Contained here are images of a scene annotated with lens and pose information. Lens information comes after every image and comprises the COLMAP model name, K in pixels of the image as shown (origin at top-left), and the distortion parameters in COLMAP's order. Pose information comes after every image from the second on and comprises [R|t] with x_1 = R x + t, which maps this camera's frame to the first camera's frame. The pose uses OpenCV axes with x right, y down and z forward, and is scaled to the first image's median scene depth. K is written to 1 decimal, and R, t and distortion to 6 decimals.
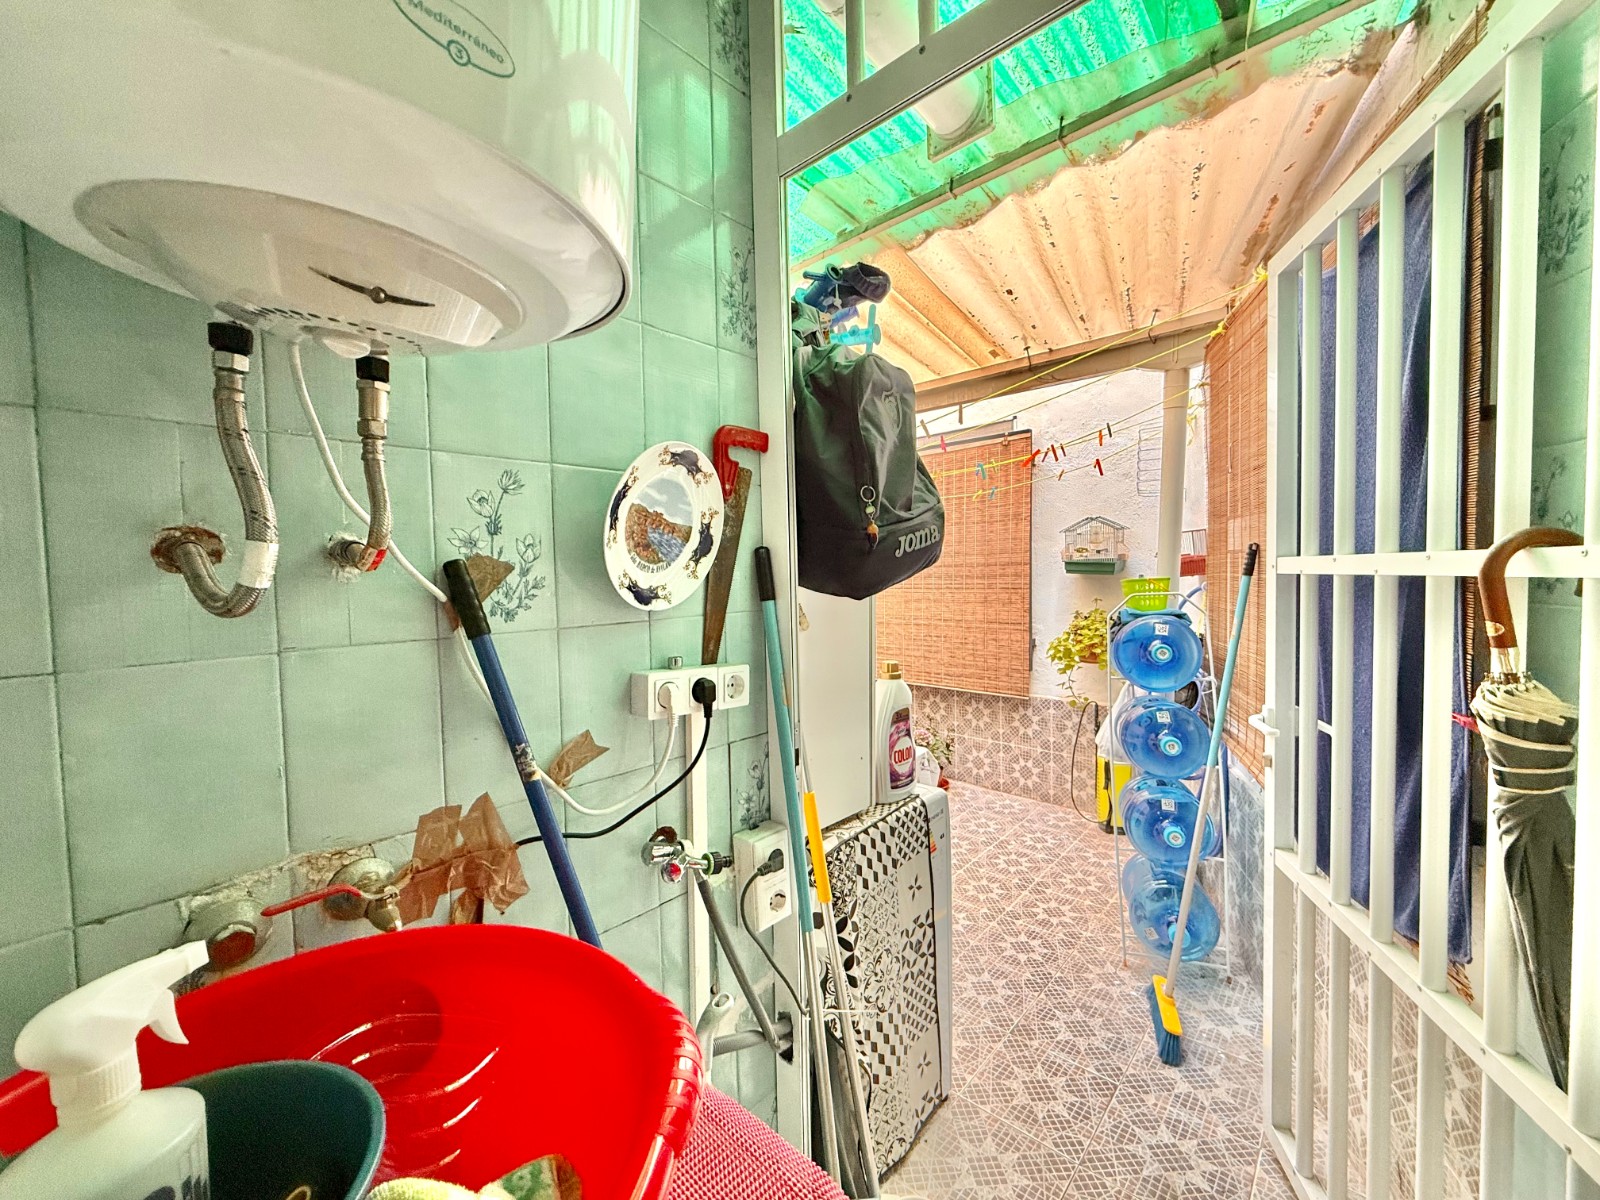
lens RADIAL K [[636.5, 0, 792.9], [0, 636.5, 600.1], [0, 0, 1]] dist [-0.002667, 0.000703]
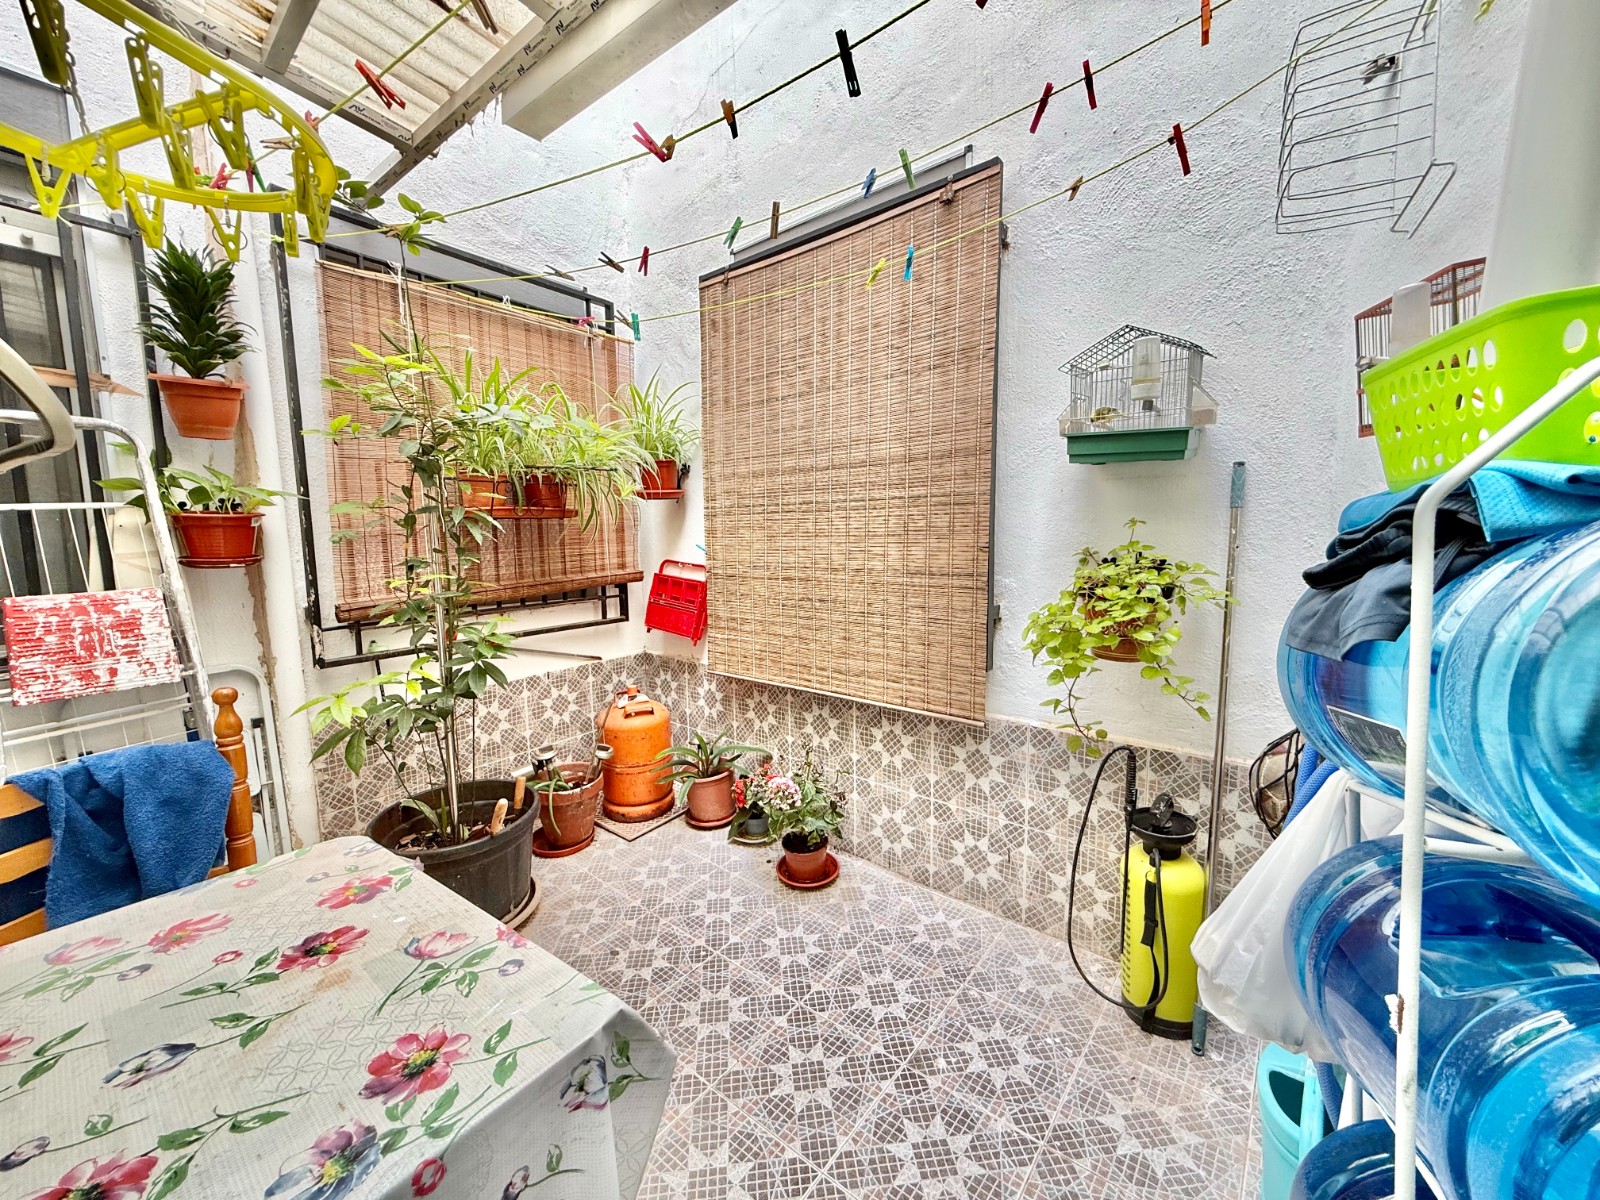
lens RADIAL K [[636.2, 0, 792.4], [0, 636.2, 598.9], [0, 0, 1]] dist [0.000098, -0.000139]
pose [[0.998983, 0.003412, 0.044970, 0.192357], [-0.006032, 0.998284, 0.058243, 0.026854], [-0.044694, -0.058455, 0.997289, 0.500288]]
